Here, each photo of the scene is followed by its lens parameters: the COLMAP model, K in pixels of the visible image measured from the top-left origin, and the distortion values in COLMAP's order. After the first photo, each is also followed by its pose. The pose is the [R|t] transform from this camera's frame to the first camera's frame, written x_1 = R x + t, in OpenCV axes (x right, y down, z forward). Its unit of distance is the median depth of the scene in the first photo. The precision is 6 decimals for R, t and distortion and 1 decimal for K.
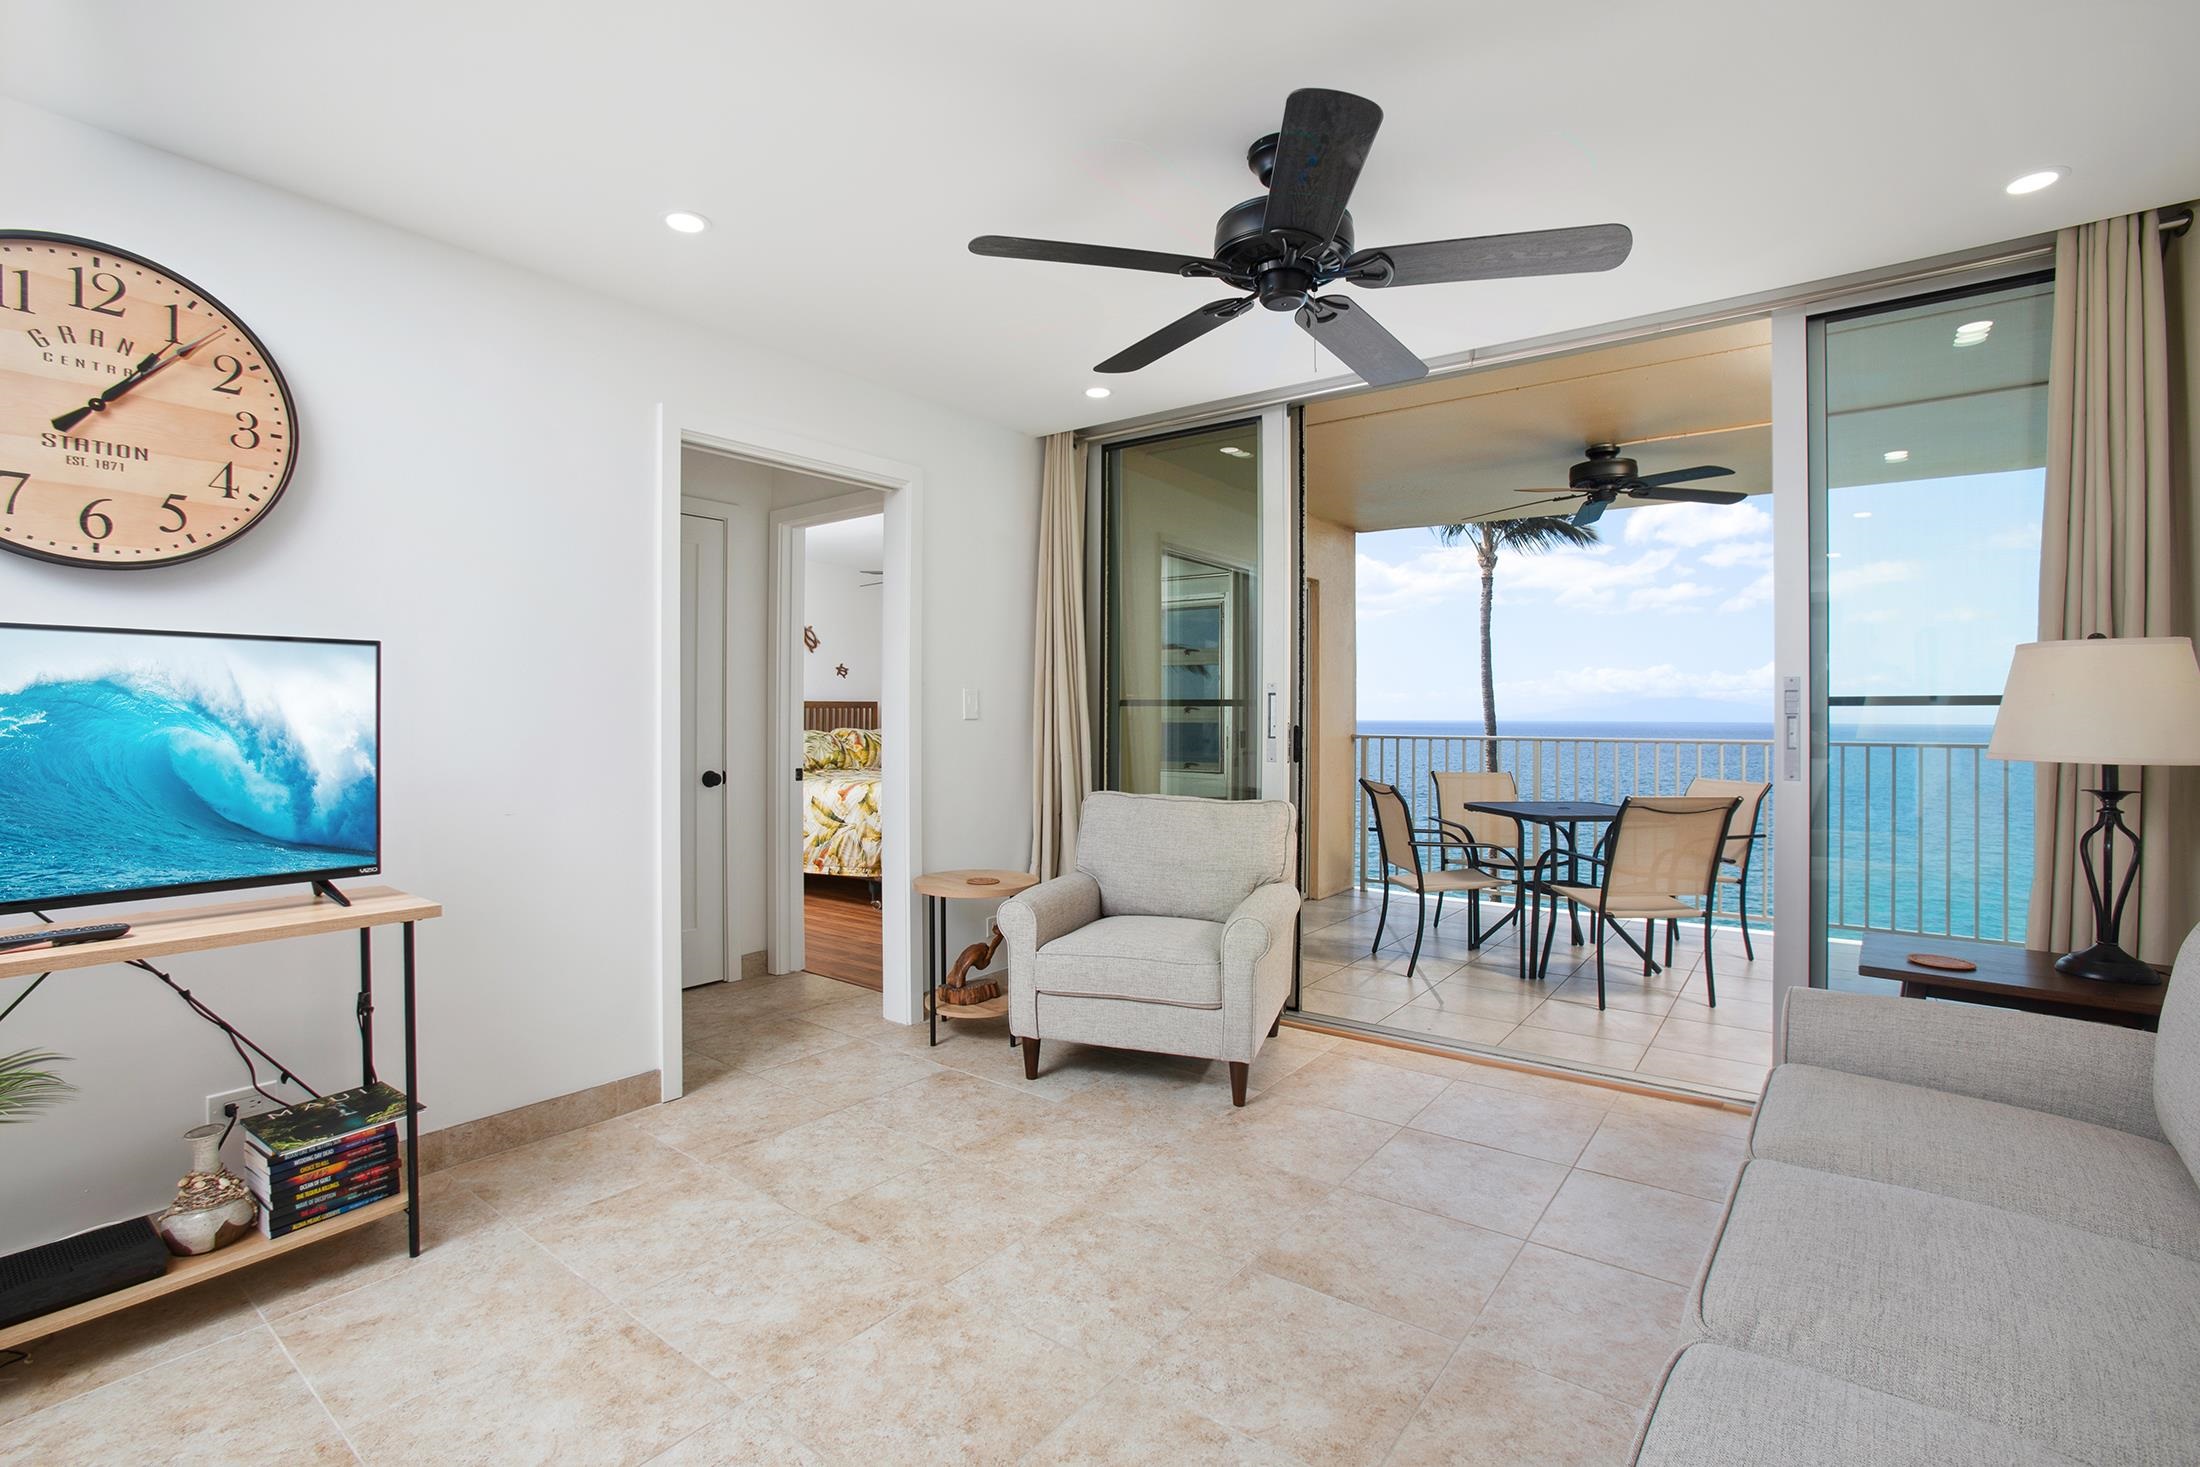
lens RADIAL K [[996.4, 0, 1097.5], [0, 996.4, 724.4], [0, 0, 1]] dist [-0.041570, 0.012714]
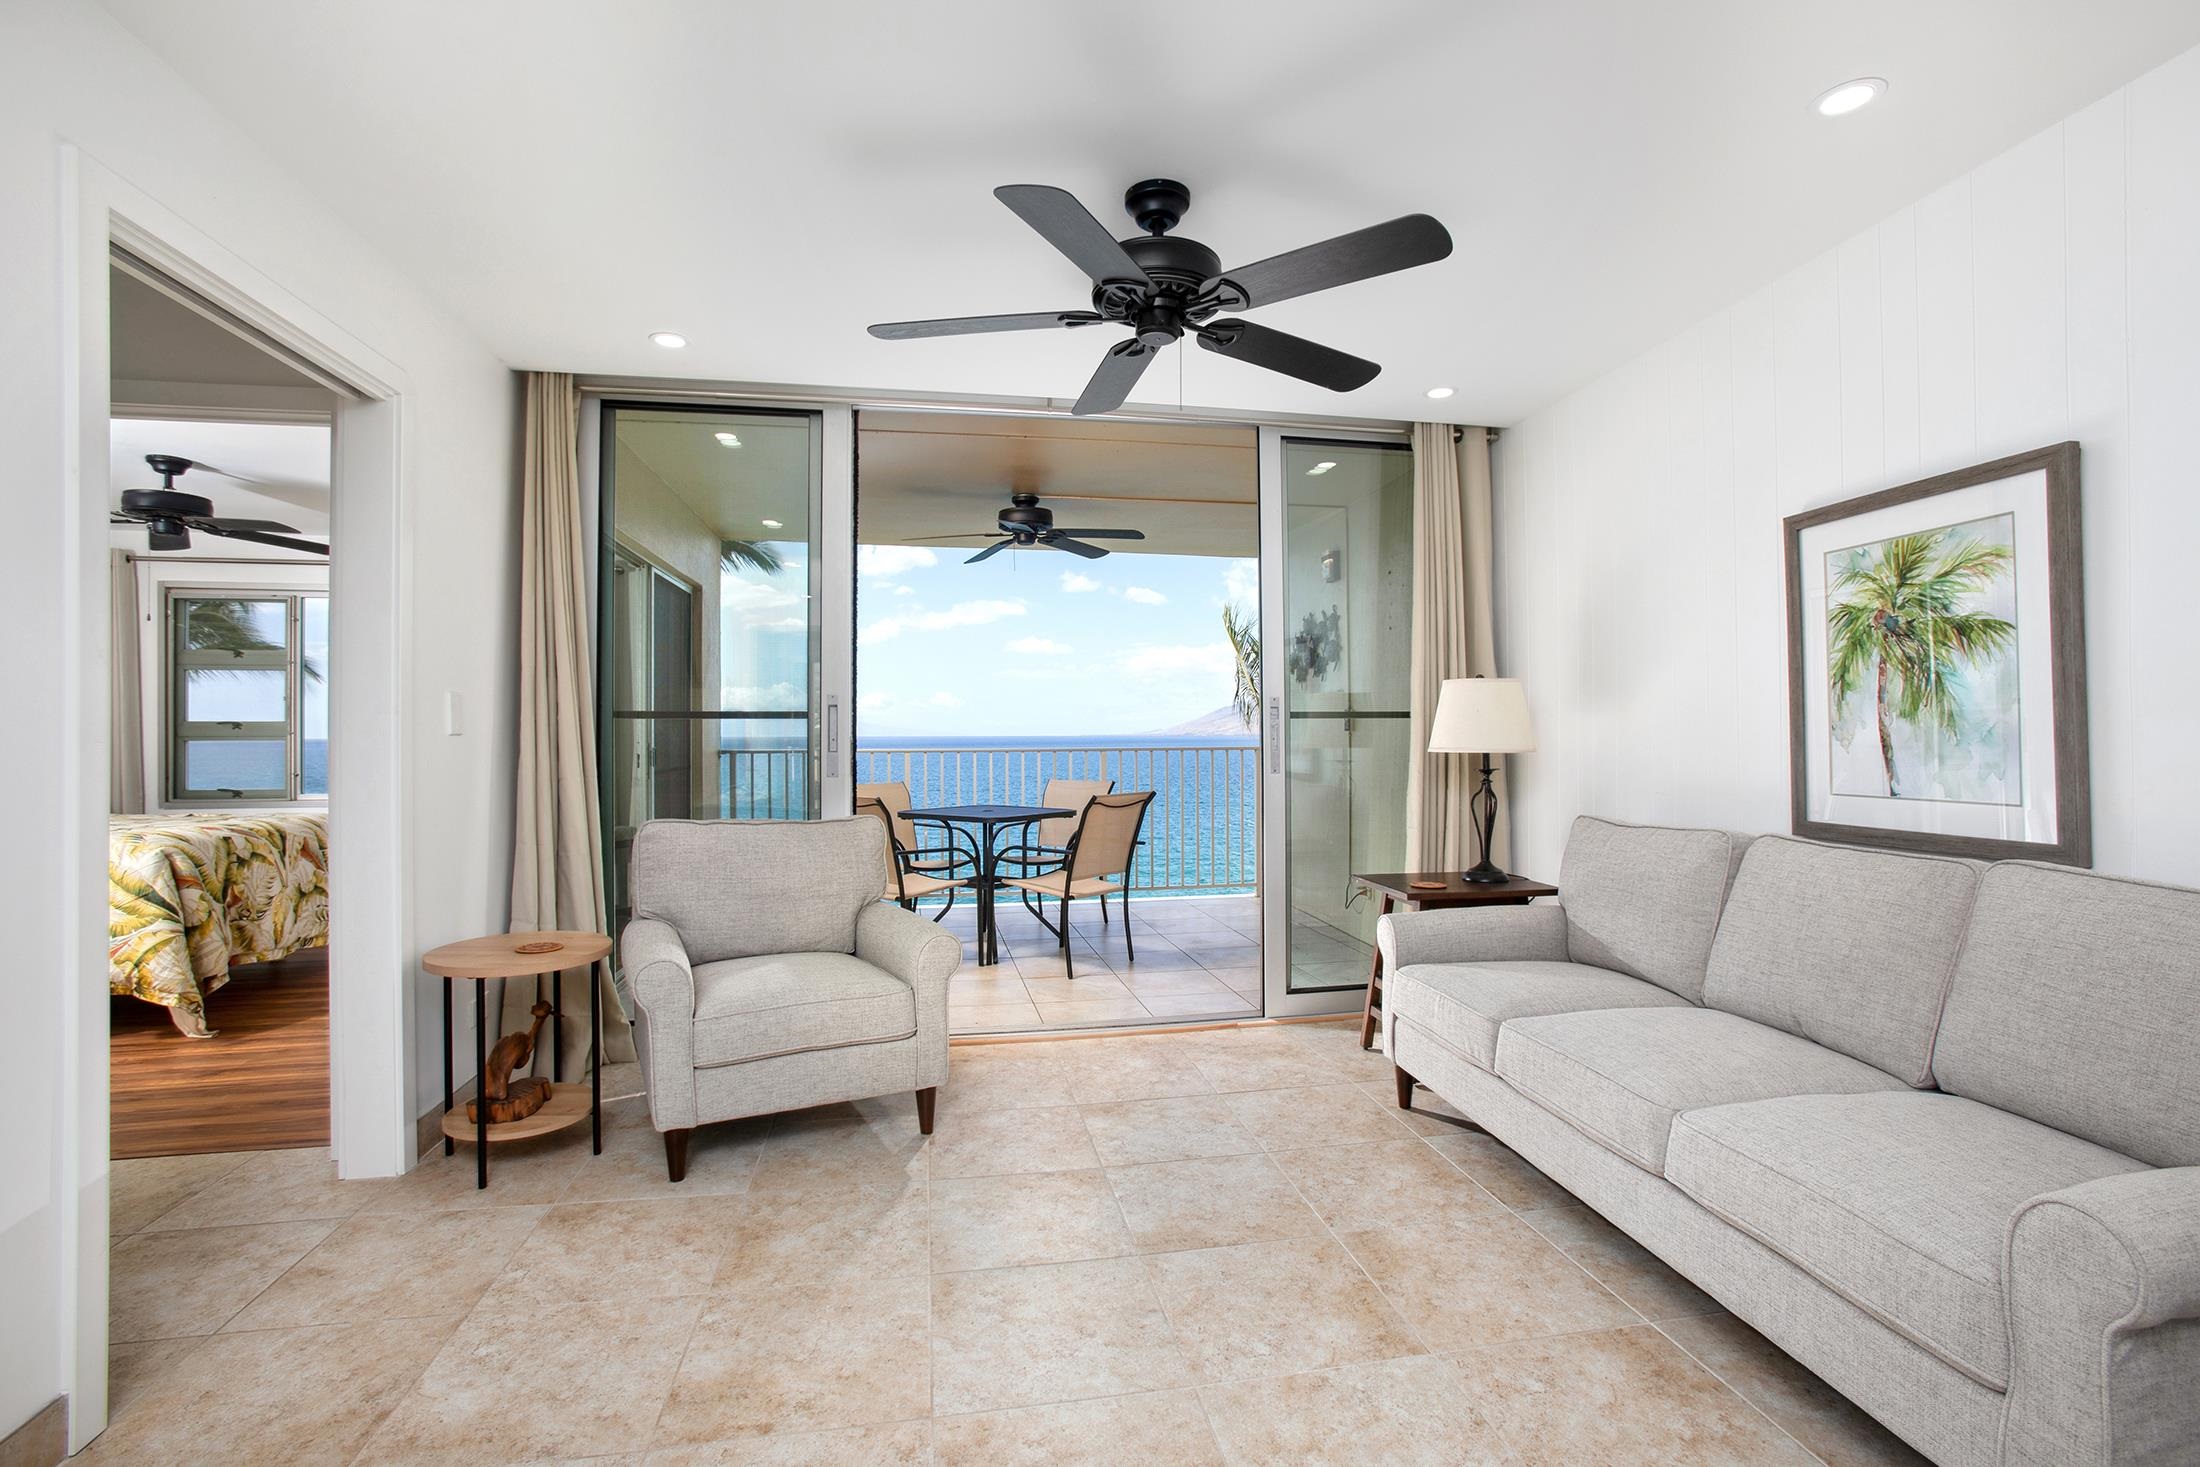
lens RADIAL K [[988.8, 0, 1109.1], [0, 988.8, 721.6], [0, 0, 1]] dist [-0.074517, 0.043367]
pose [[0.679102, 0.003282, 0.734036, -0.416290], [0.011540, 0.999819, -0.015147, 0.003634], [-0.733953, 0.018757, 0.678941, 0.217105]]
